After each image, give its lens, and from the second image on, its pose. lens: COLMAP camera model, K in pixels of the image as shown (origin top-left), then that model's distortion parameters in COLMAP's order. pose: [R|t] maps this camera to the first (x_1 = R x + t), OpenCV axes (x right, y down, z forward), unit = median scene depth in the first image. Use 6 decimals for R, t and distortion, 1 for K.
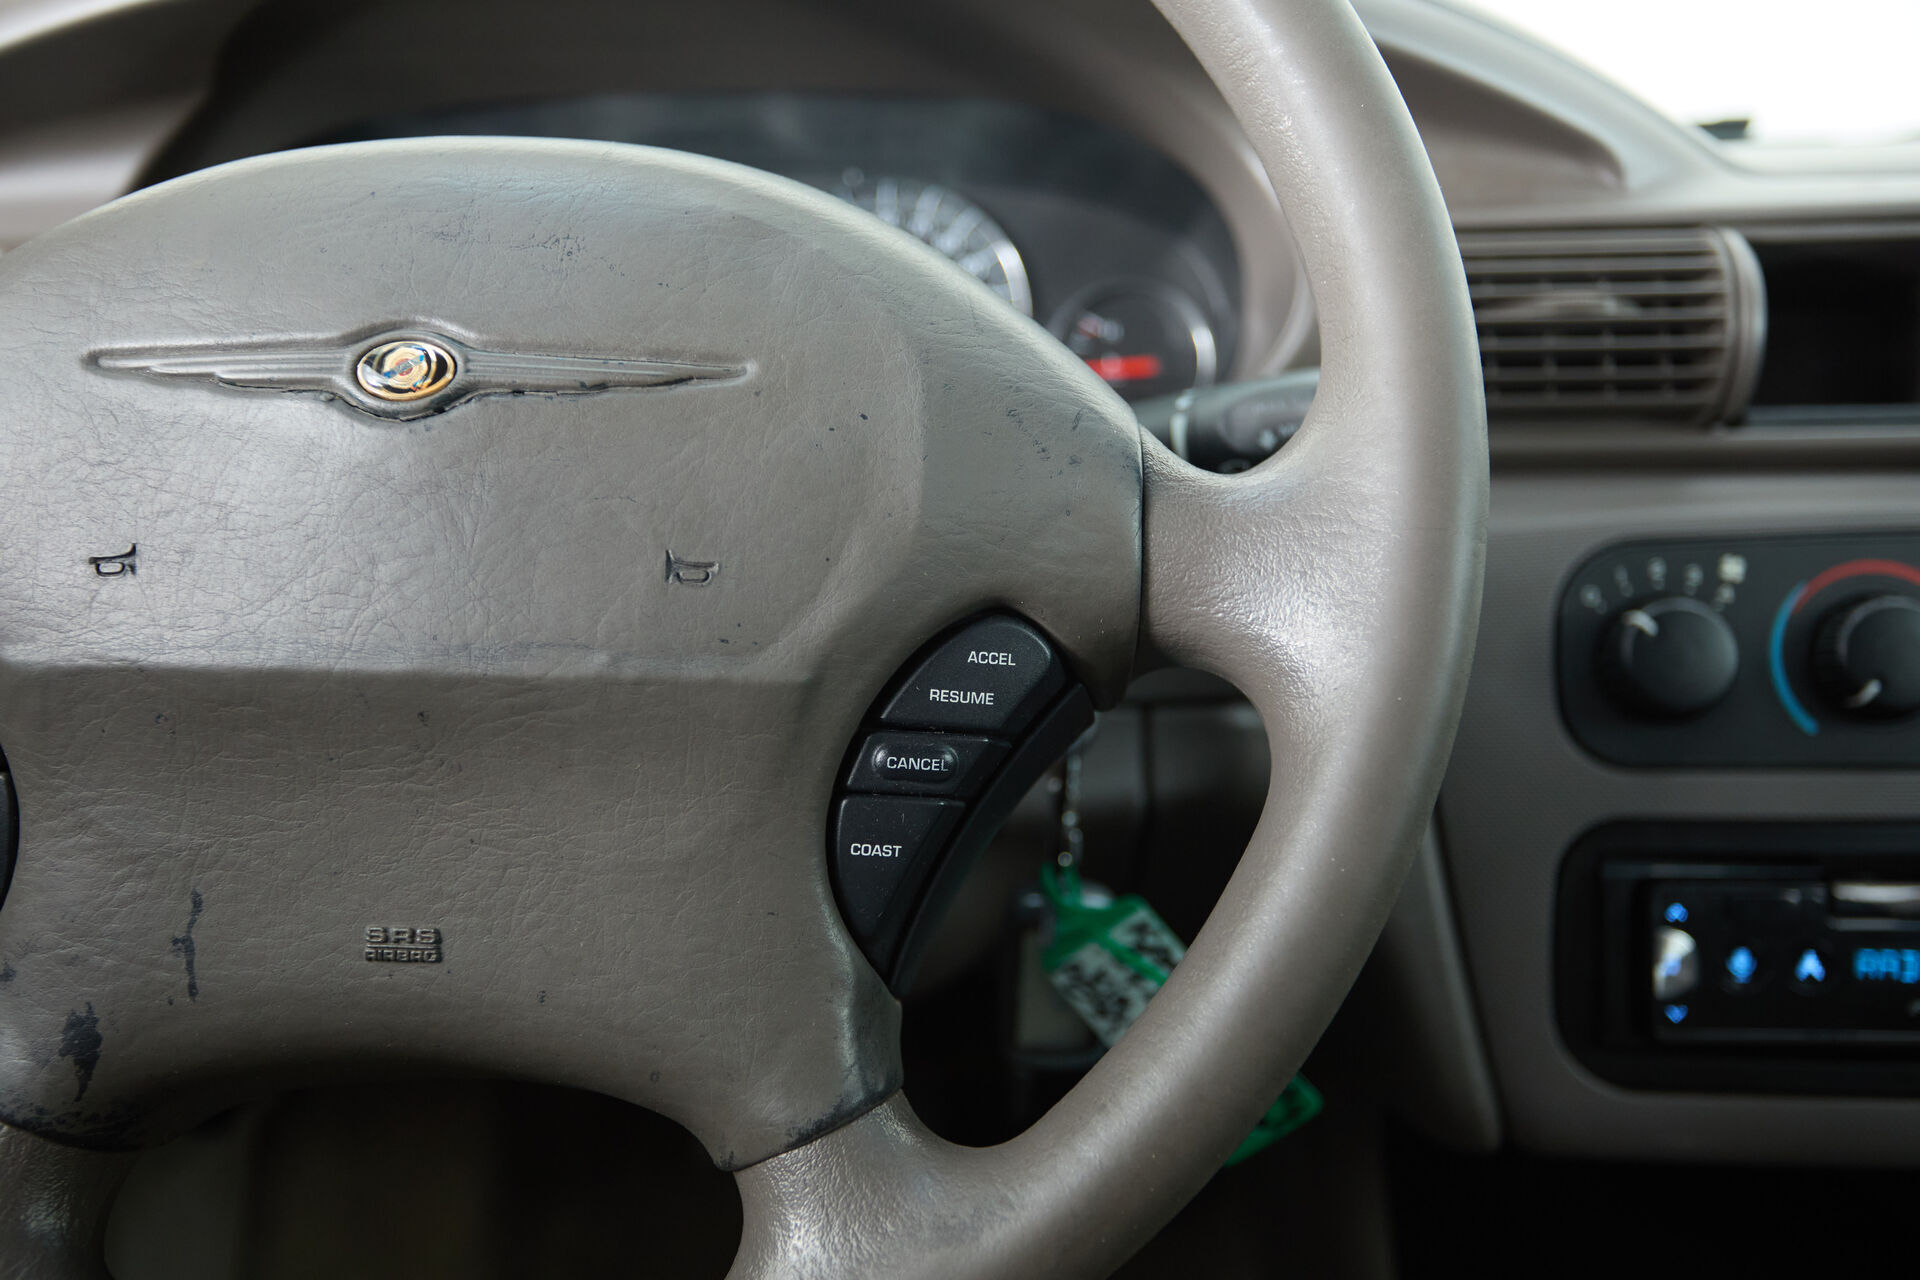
lens RADIAL K [[1684.2, 0, 960.0], [0, 1684.2, 640.0], [0, 0, 1]] dist [-0.029948, 0.094085]
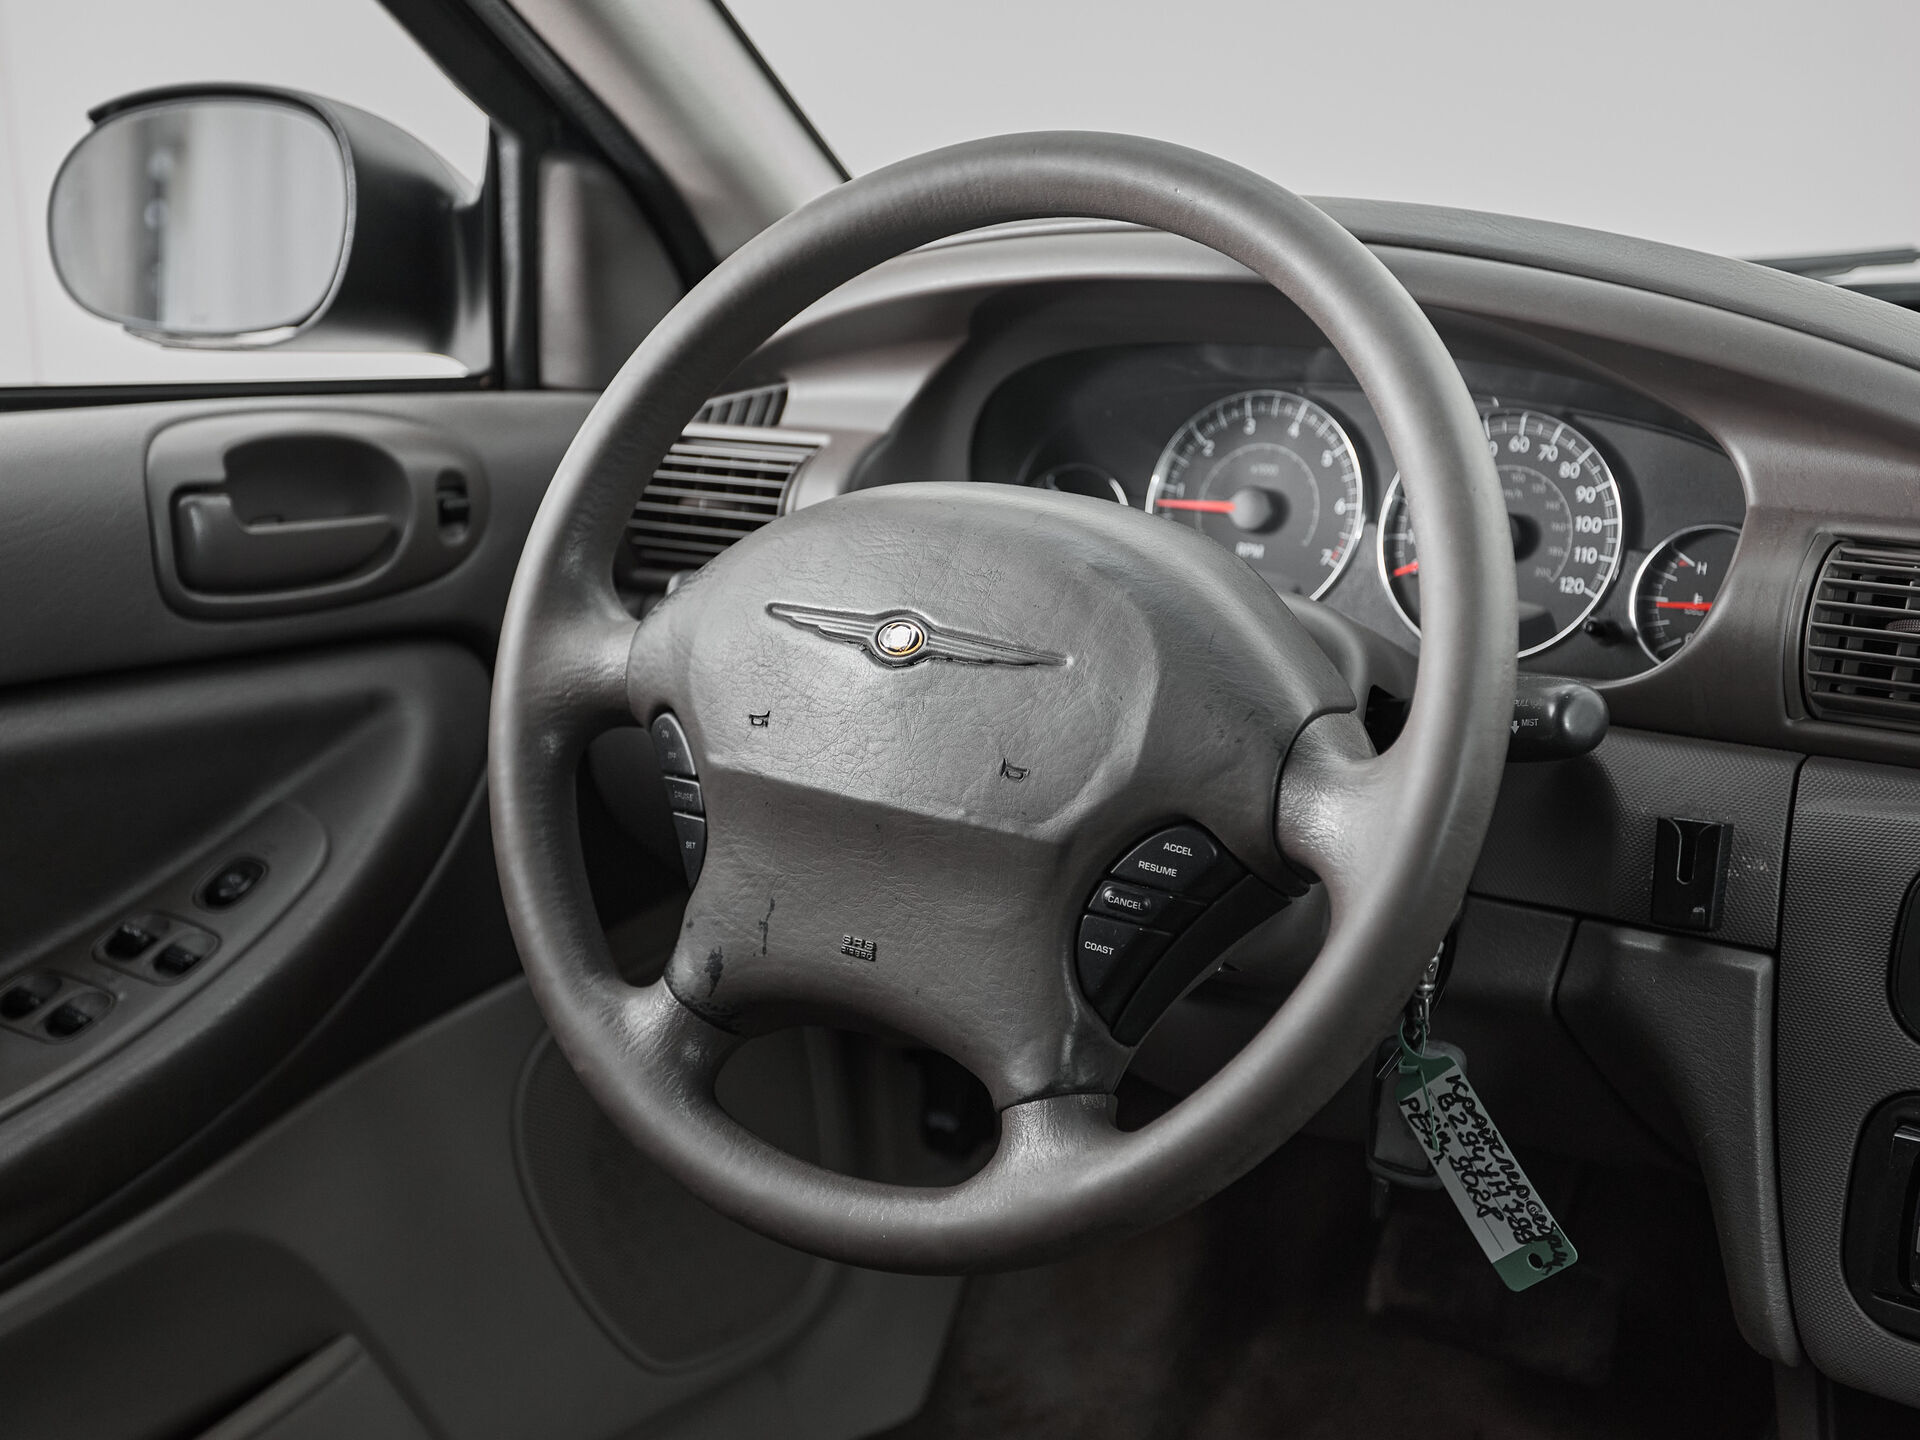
lens RADIAL K [[2580.3, 0, 921.5], [0, 2580.3, 722.0], [0, 0, 1]] dist [0.022820, 0.074631]
pose [[0.835512, 0.146282, -0.529643, 1.170880], [-0.141238, 0.988699, 0.050265, -0.211470], [0.531010, 0.032808, 0.846730, -1.342802]]
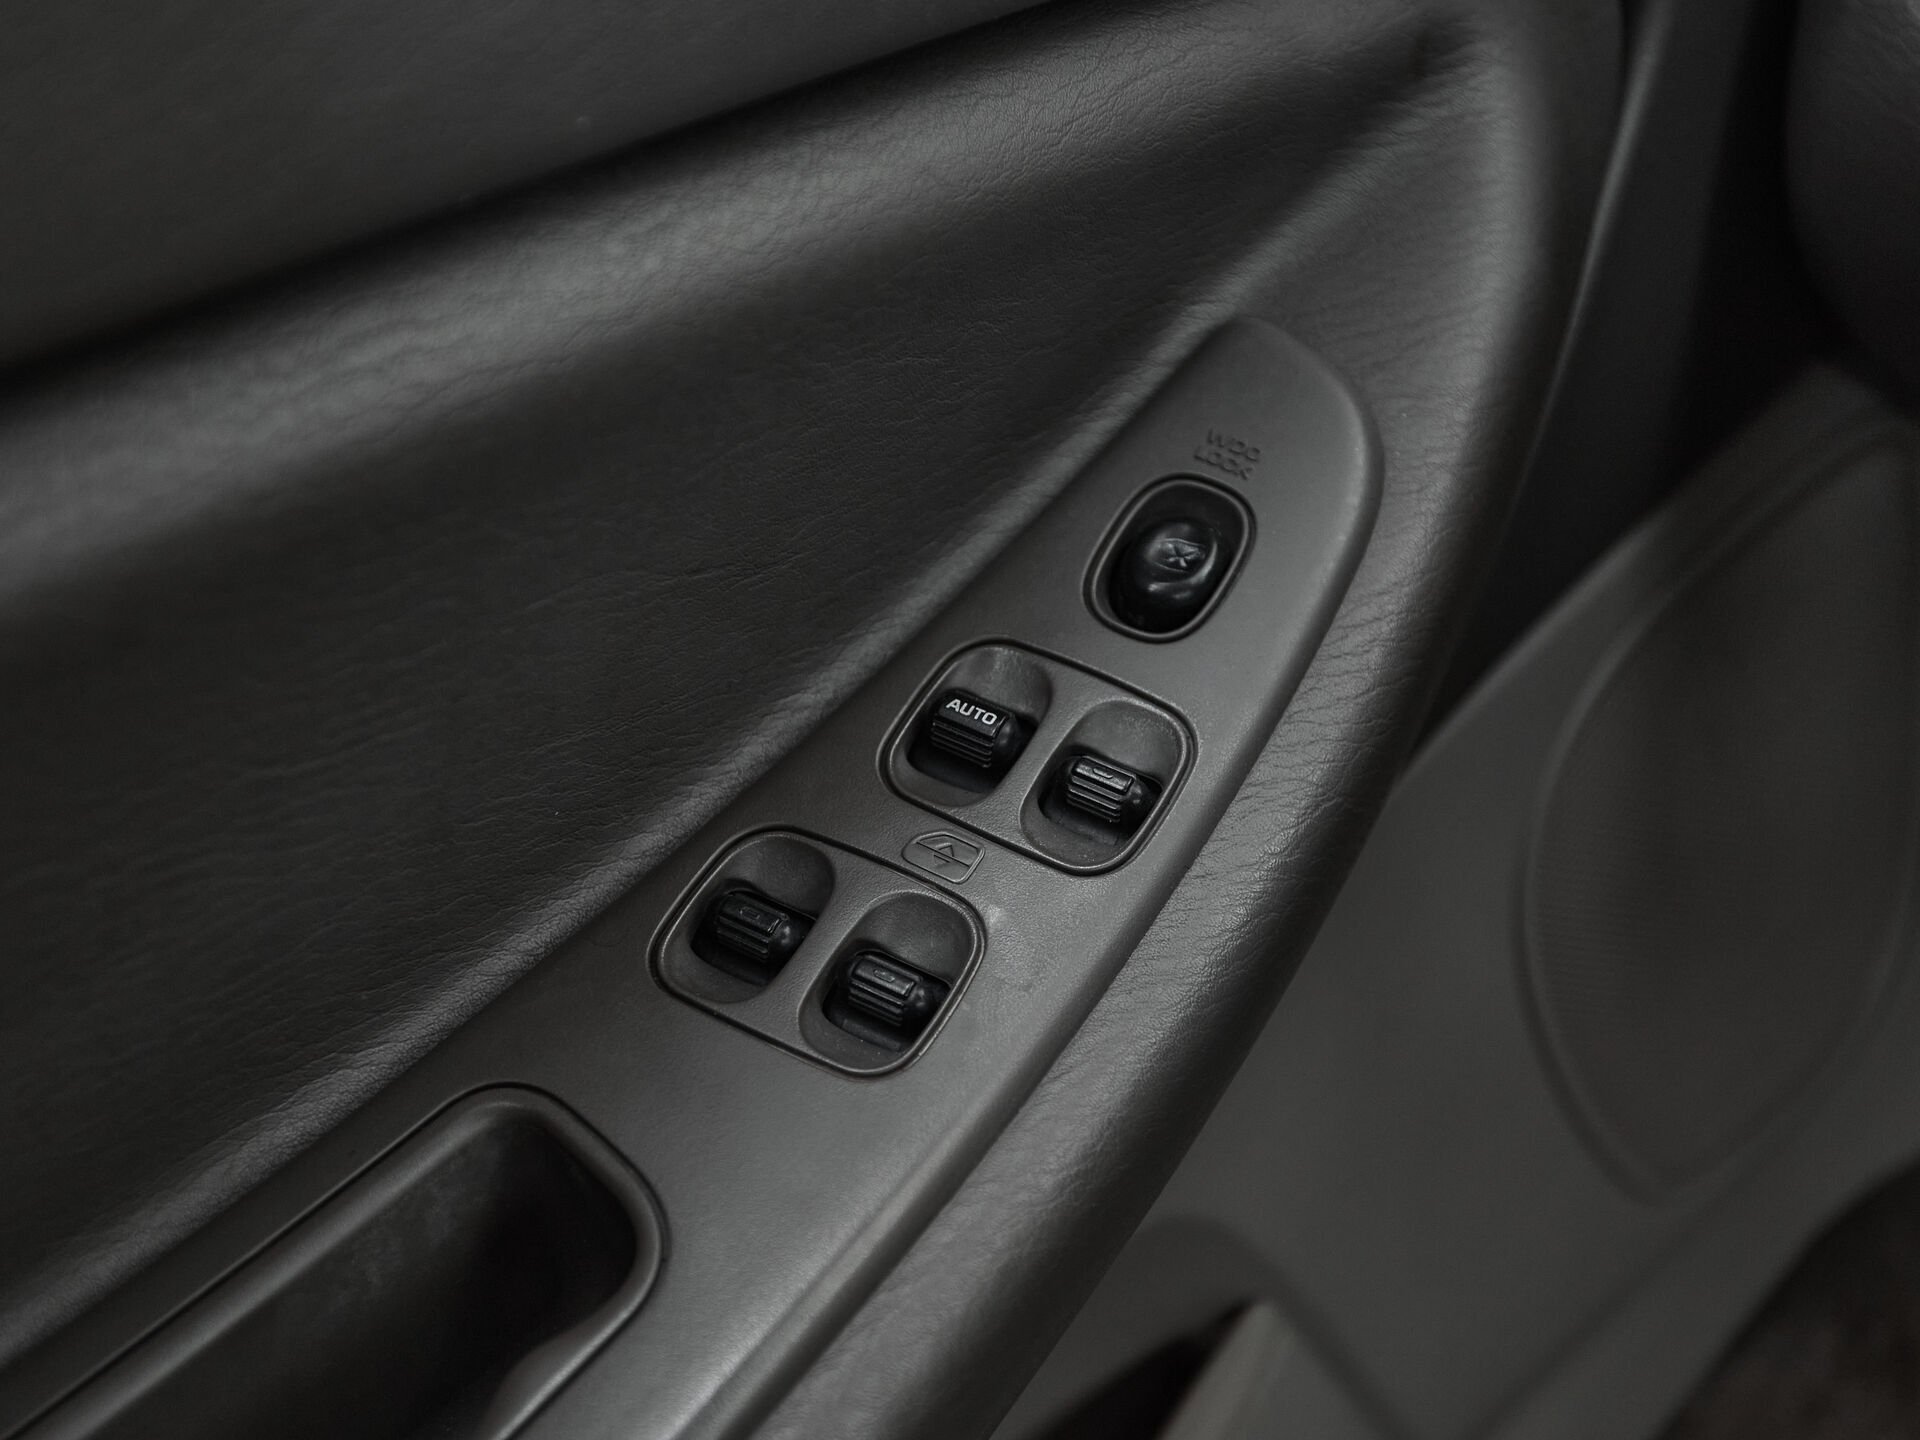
lens RADIAL K [[2580.3, 0, 921.5], [0, 2580.3, 722.0], [0, 0, 1]] dist [0.022820, 0.074631]
pose [[0.787368, 0.314394, -0.530290, -0.788081], [-0.112251, 0.918921, 0.378132, -0.124569], [0.606177, -0.238203, 0.758820, -0.030656]]
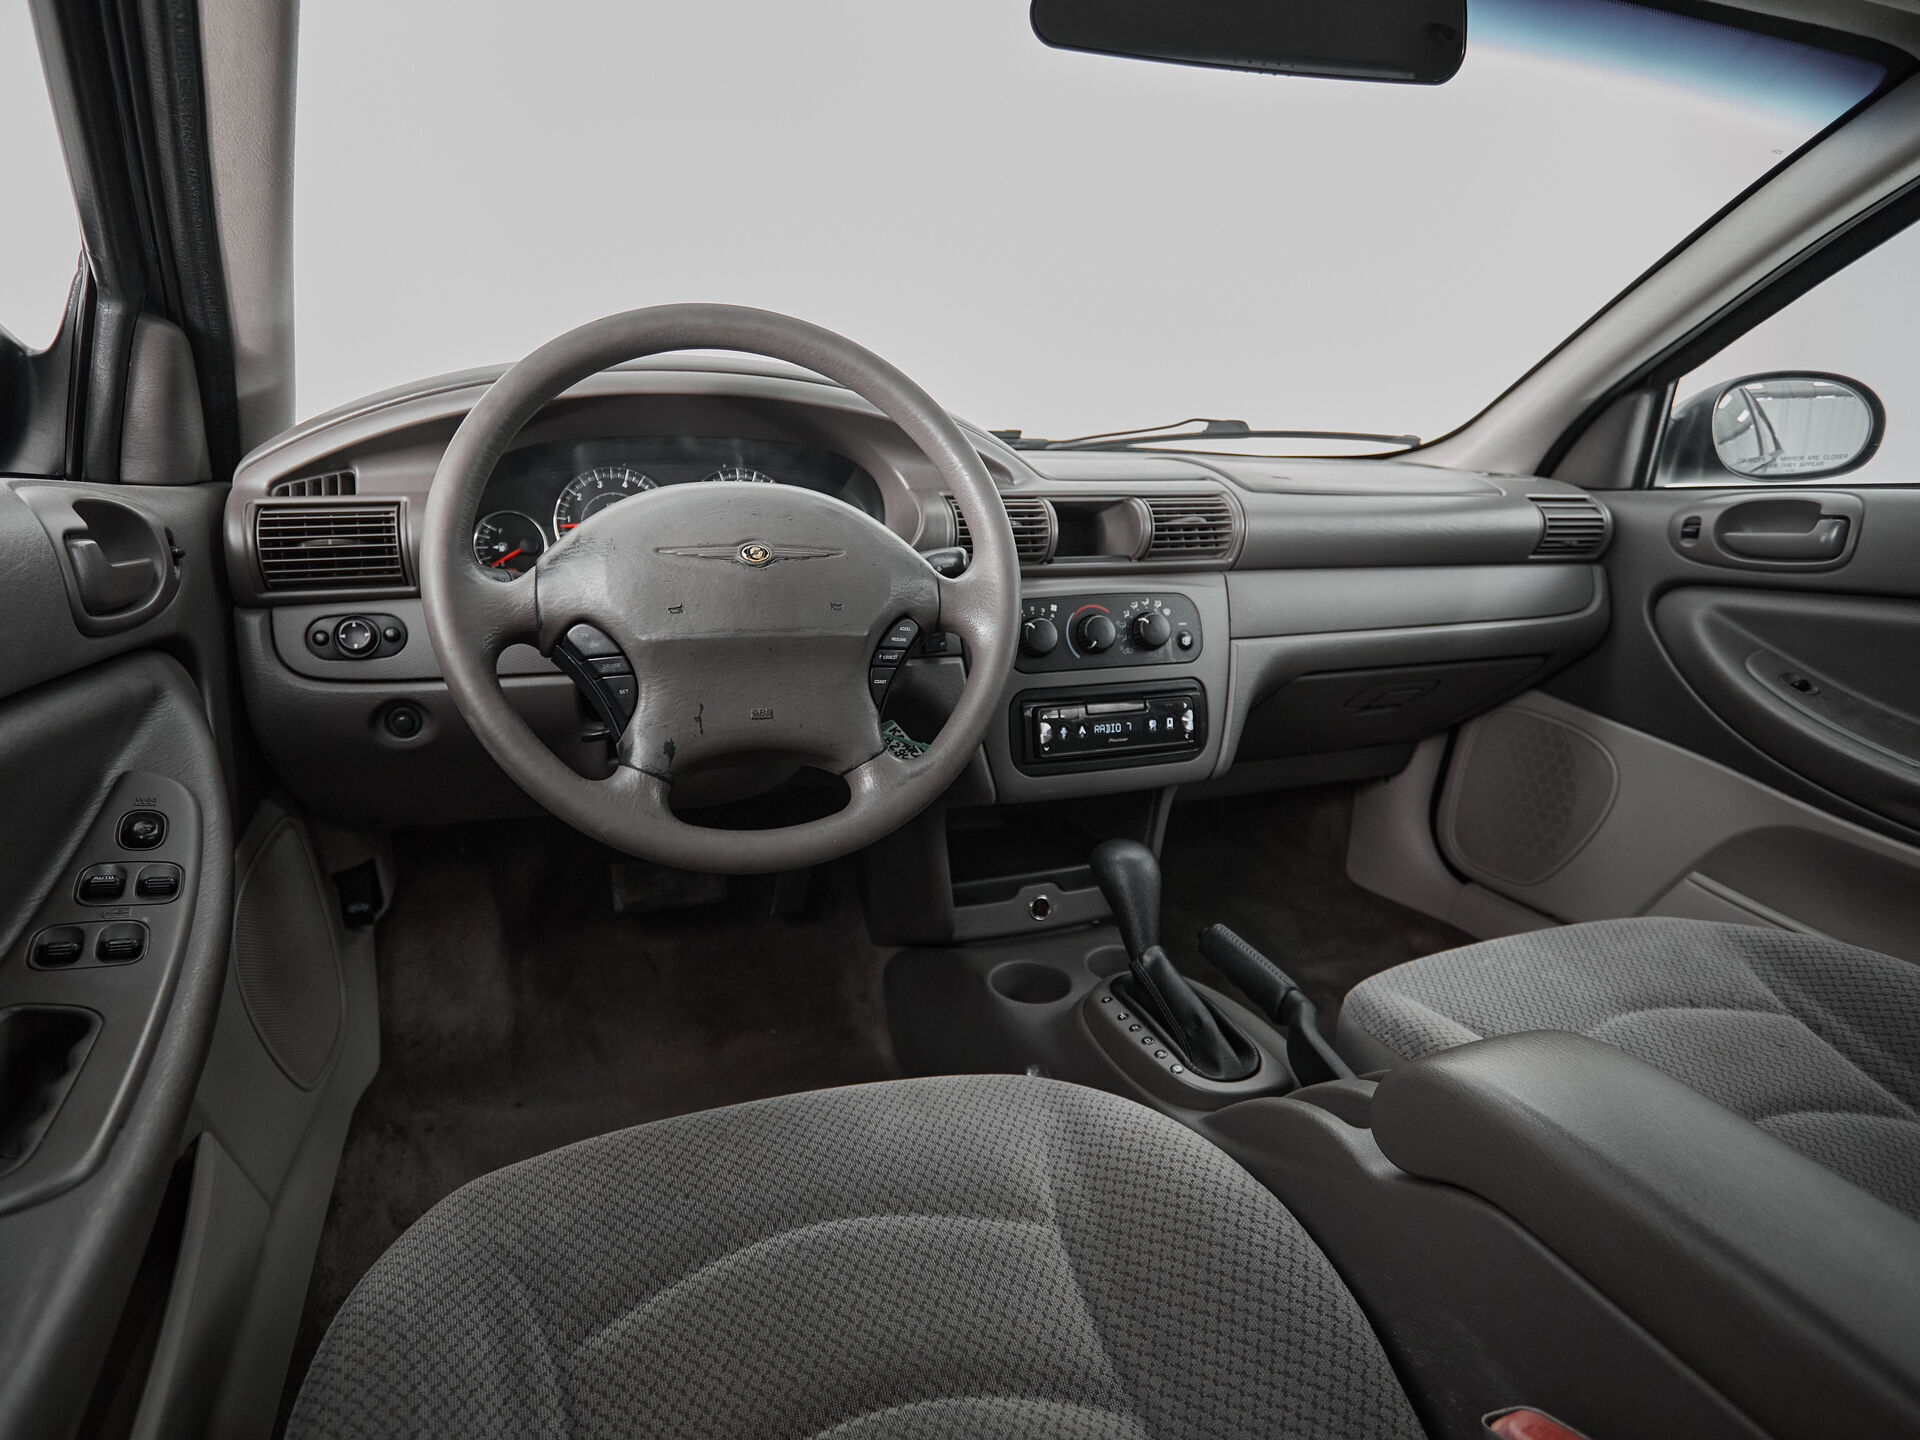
lens RADIAL K [[1049.6, 0, 938.9], [0, 1049.6, 723.0], [0, 0, 1]] dist [-0.006340, -0.000904]
pose [[0.918742, -0.071125, 0.388399, -0.850074], [0.059878, 0.997363, 0.041002, 0.130191], [-0.390291, -0.014413, 0.920579, -1.199030]]
